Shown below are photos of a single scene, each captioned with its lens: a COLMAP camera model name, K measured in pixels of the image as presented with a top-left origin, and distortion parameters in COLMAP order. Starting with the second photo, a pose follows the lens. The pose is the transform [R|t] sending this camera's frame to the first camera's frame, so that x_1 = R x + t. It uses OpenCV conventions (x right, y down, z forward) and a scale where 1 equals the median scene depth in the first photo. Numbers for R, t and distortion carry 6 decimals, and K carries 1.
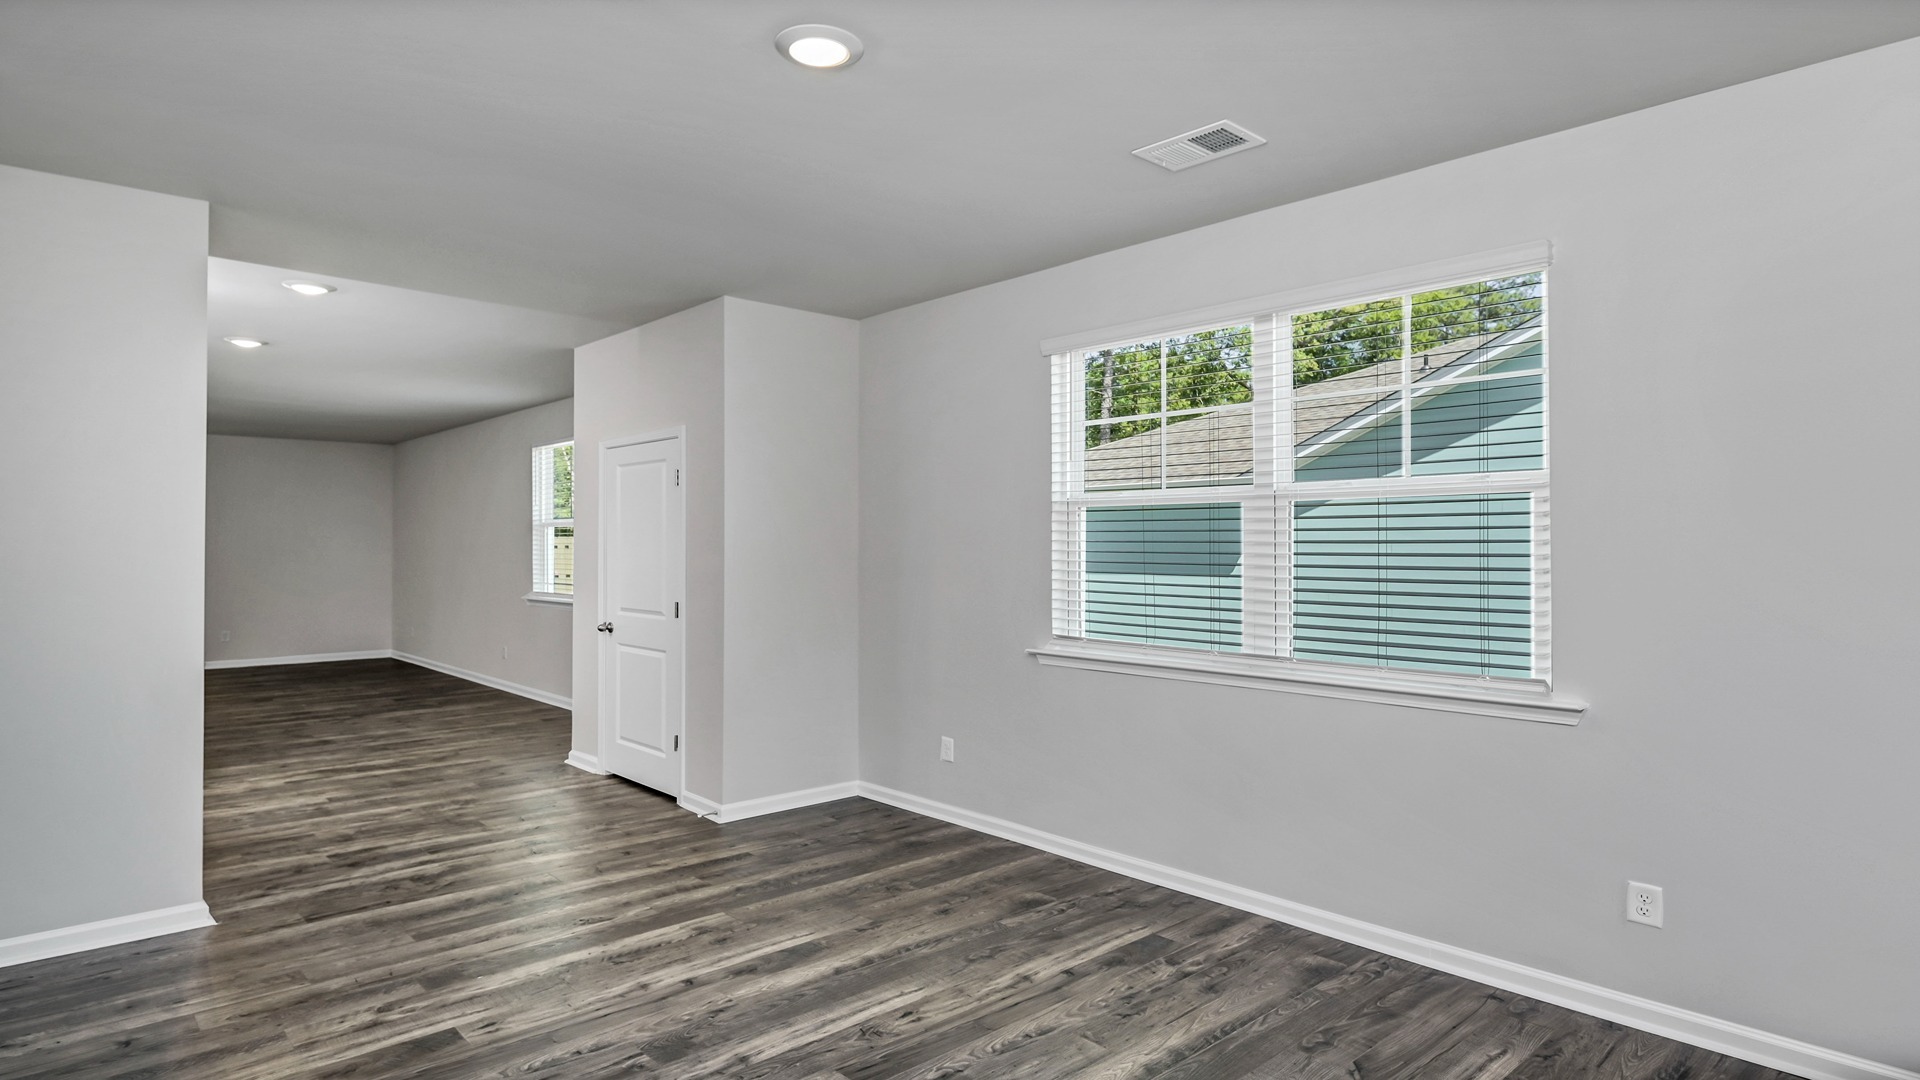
lens RADIAL K [[1022.4, 0, 960.0], [0, 1022.4, 540.0], [0, 0, 1]] dist [0.005044, -0.009005]
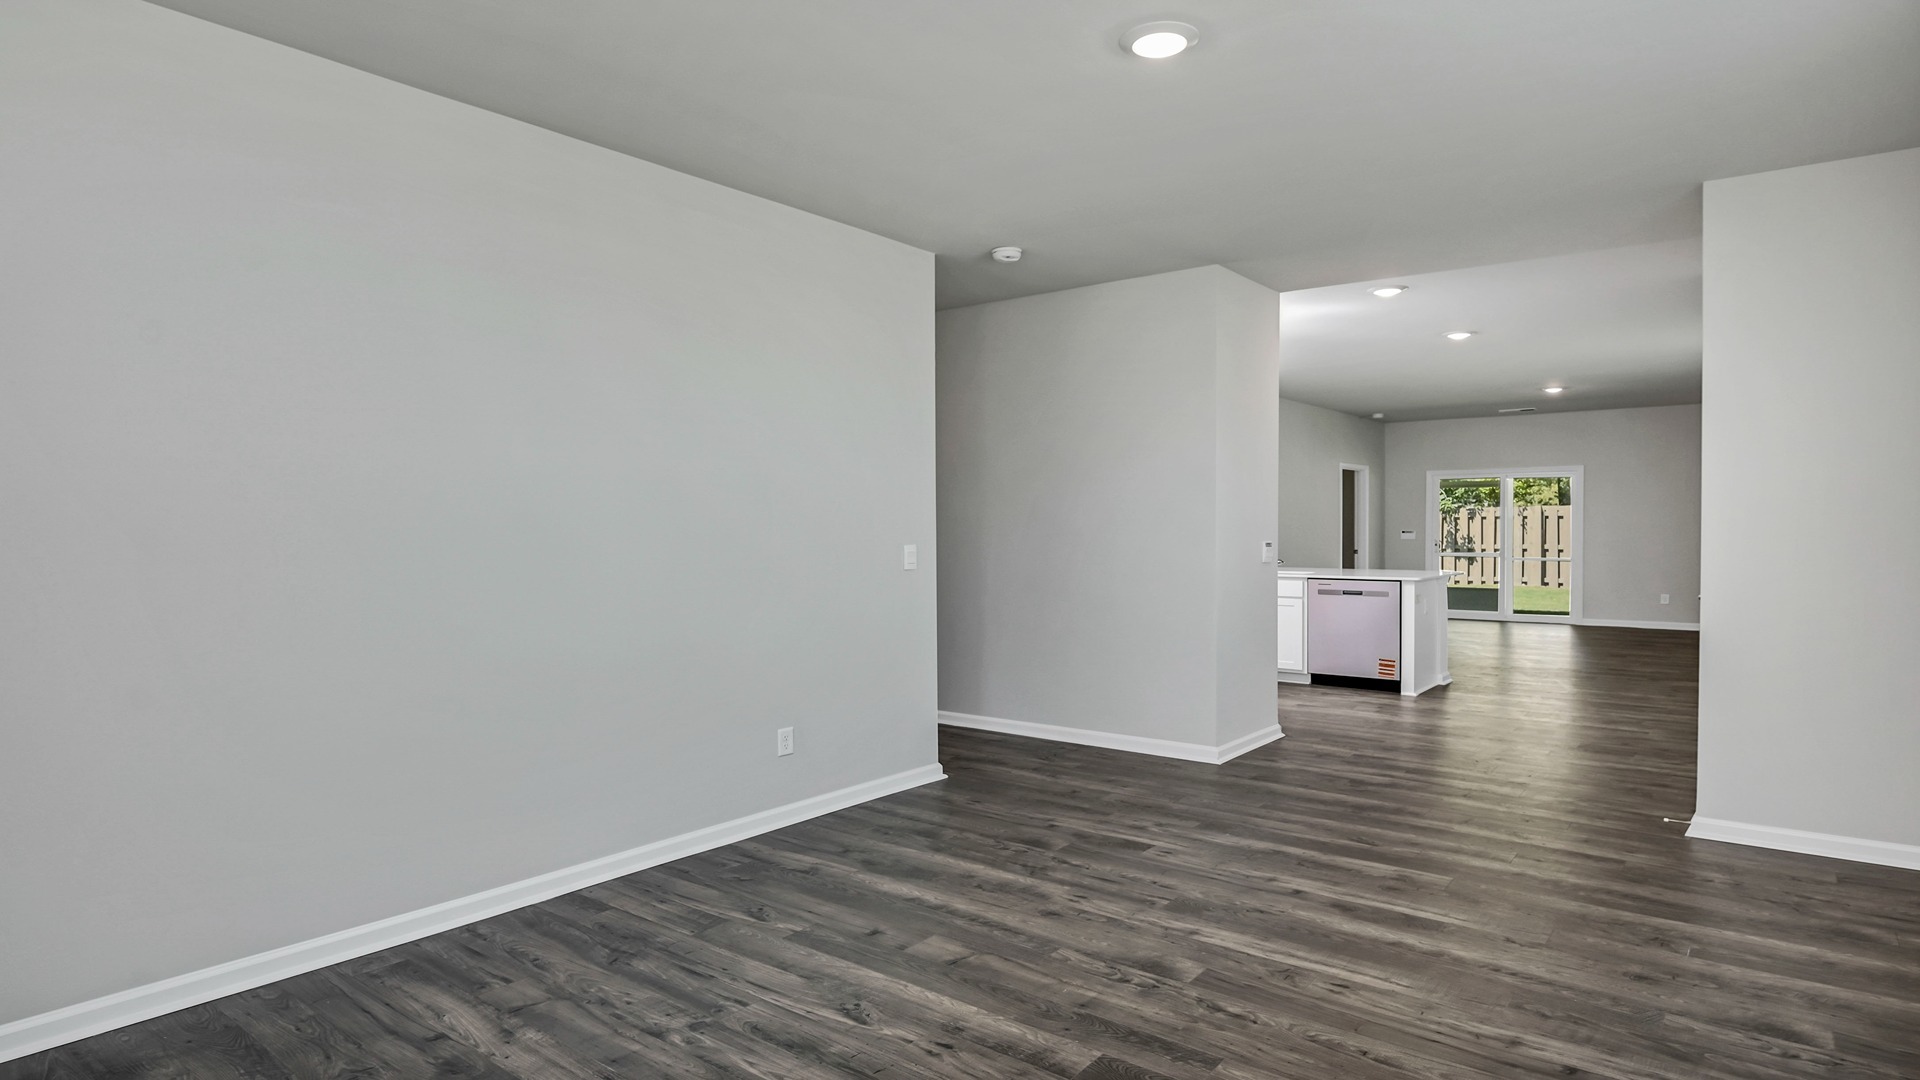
lens RADIAL K [[1022.4, 0, 960.0], [0, 1022.4, 540.0], [0, 0, 1]] dist [0.005044, -0.009005]
pose [[0.172017, 0.017563, -0.984937, 0.672776], [0.009763, 0.999762, 0.019532, 0.027168], [0.985046, -0.012976, 0.171805, 0.416425]]
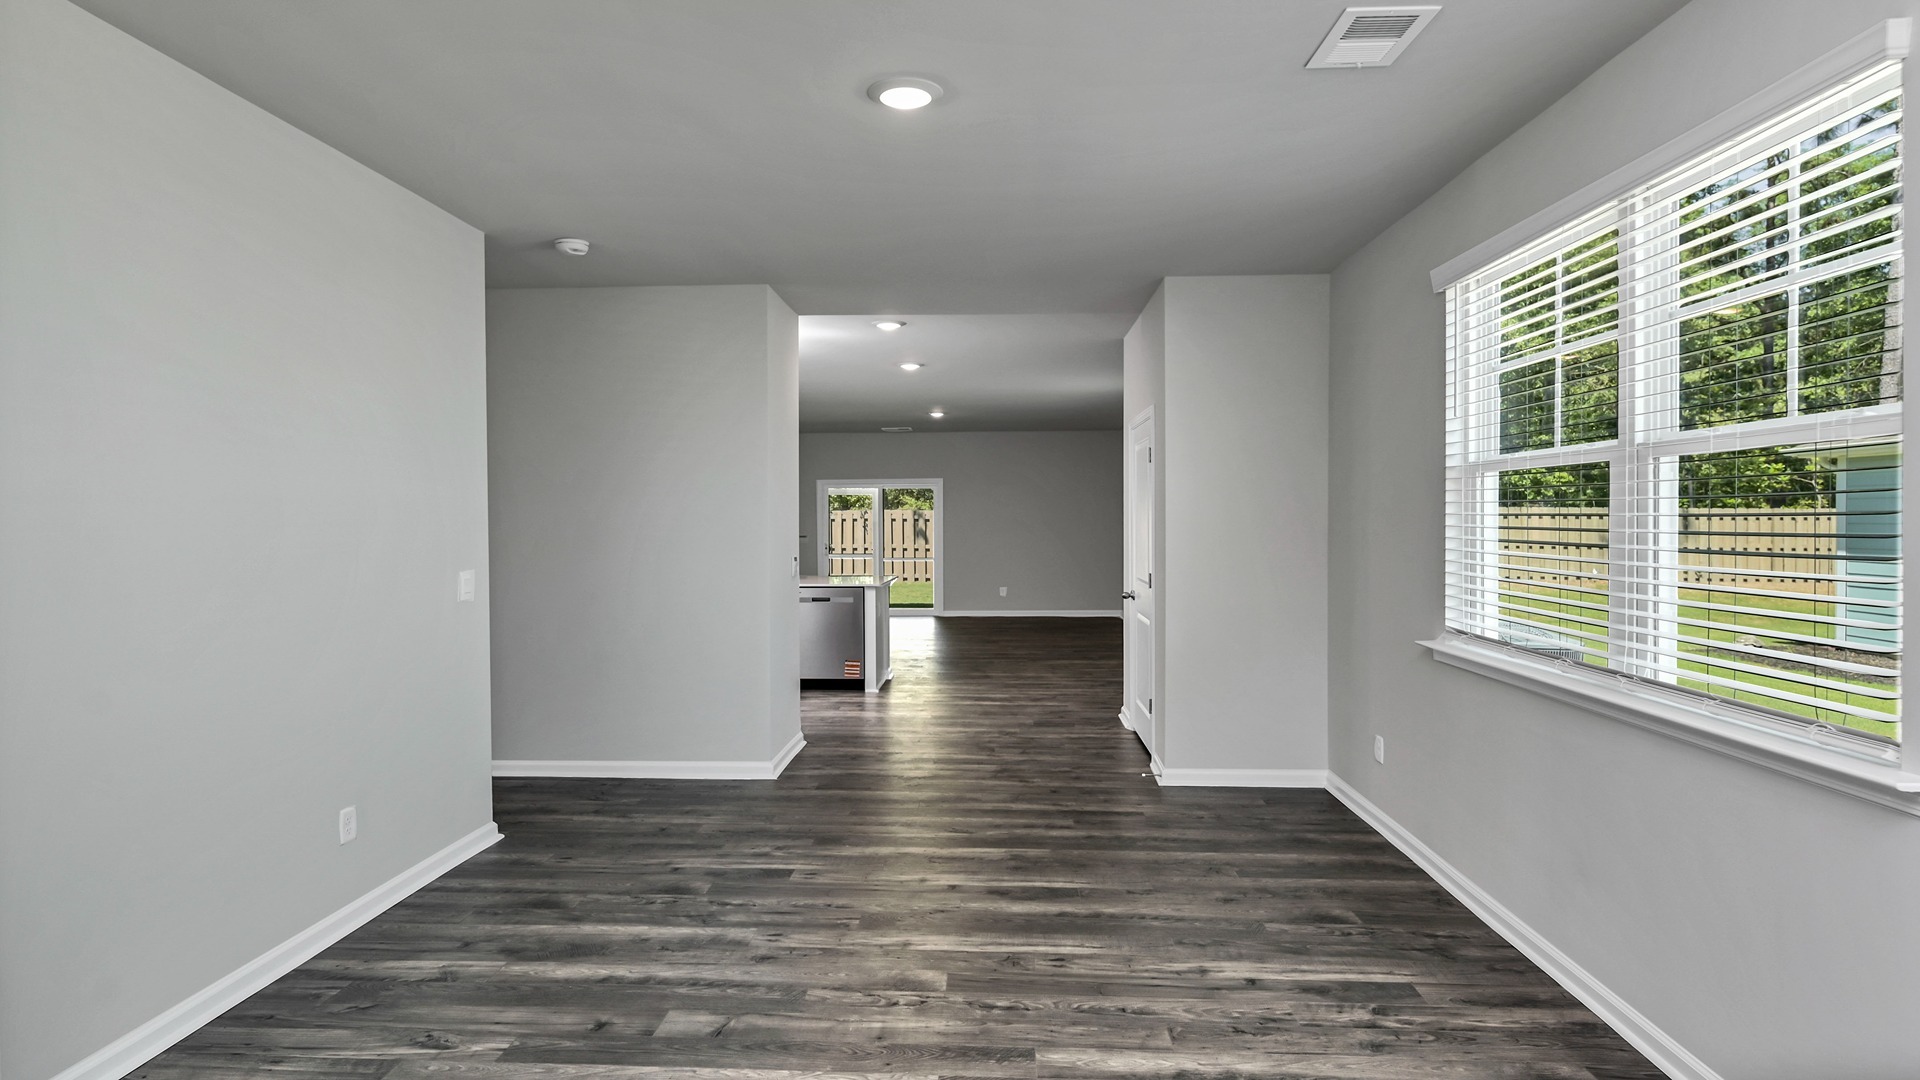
lens RADIAL K [[1054.3, 0, 920.8], [0, 1054.3, 528.1], [0, 0, 1]] dist [0.004618, -0.009160]
pose [[0.693152, 0.005921, -0.720768, 0.536250], [0.006357, 0.999877, 0.014327, -0.004565], [0.720764, -0.014513, 0.693029, 0.113946]]
